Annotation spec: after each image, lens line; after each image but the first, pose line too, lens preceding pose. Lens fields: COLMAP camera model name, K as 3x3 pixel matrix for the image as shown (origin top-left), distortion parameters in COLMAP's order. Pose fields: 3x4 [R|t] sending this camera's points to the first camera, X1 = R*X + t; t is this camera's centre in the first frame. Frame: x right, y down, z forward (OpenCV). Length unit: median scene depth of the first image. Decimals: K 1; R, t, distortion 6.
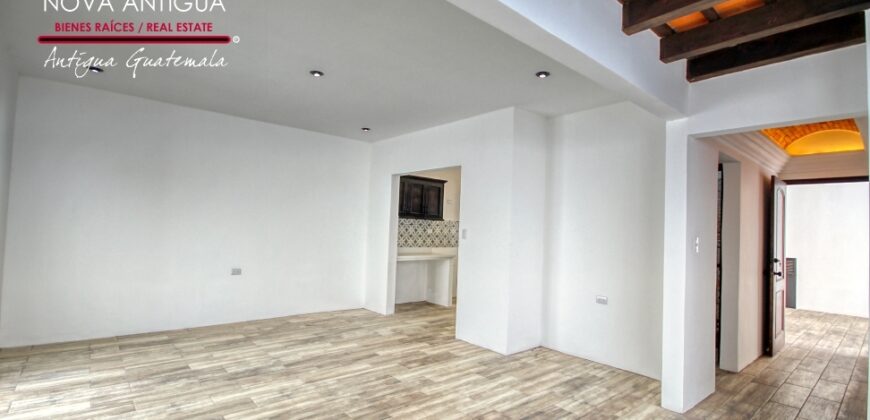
lens RADIAL K [[403.3, 0, 438.1], [0, 403.3, 211.8], [0, 0, 1]] dist [0.002204, -0.000082]
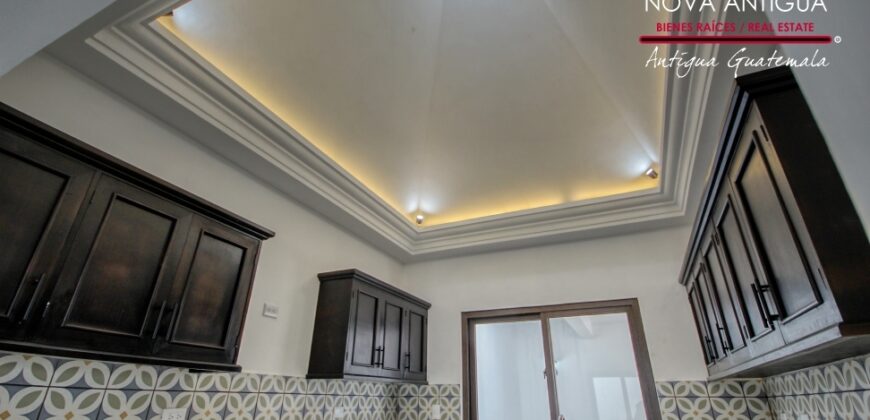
lens RADIAL K [[408.6, 0, 437.4], [0, 408.6, 217.5], [0, 0, 1]] dist [0.017556, -0.000413]
pose [[0.911856, 0.142385, 0.385026, 0.027275], [0.010295, 0.929694, -0.368188, 0.056884], [-0.410381, 0.339698, 0.846281, 1.319228]]
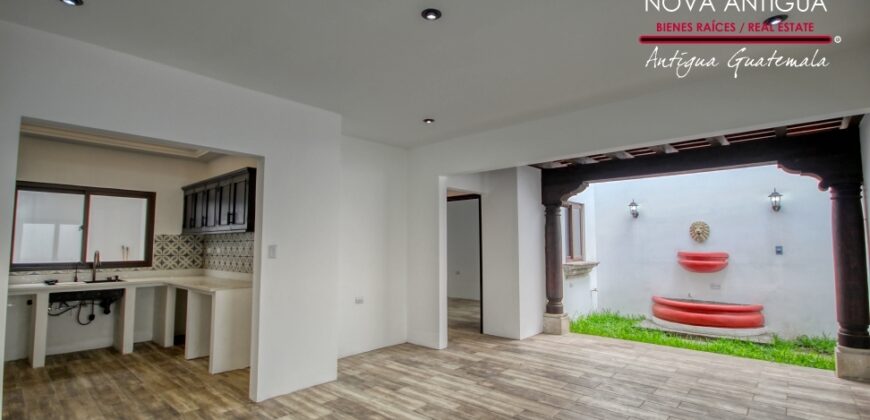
lens RADIAL K [[403.3, 0, 438.1], [0, 403.3, 211.8], [0, 0, 1]] dist [0.002204, -0.000082]
pose [[-0.113838, 0.046437, 0.992414, -0.917821], [-0.041454, 0.997815, -0.051444, 0.009264], [-0.992634, -0.046996, -0.111664, 1.021805]]
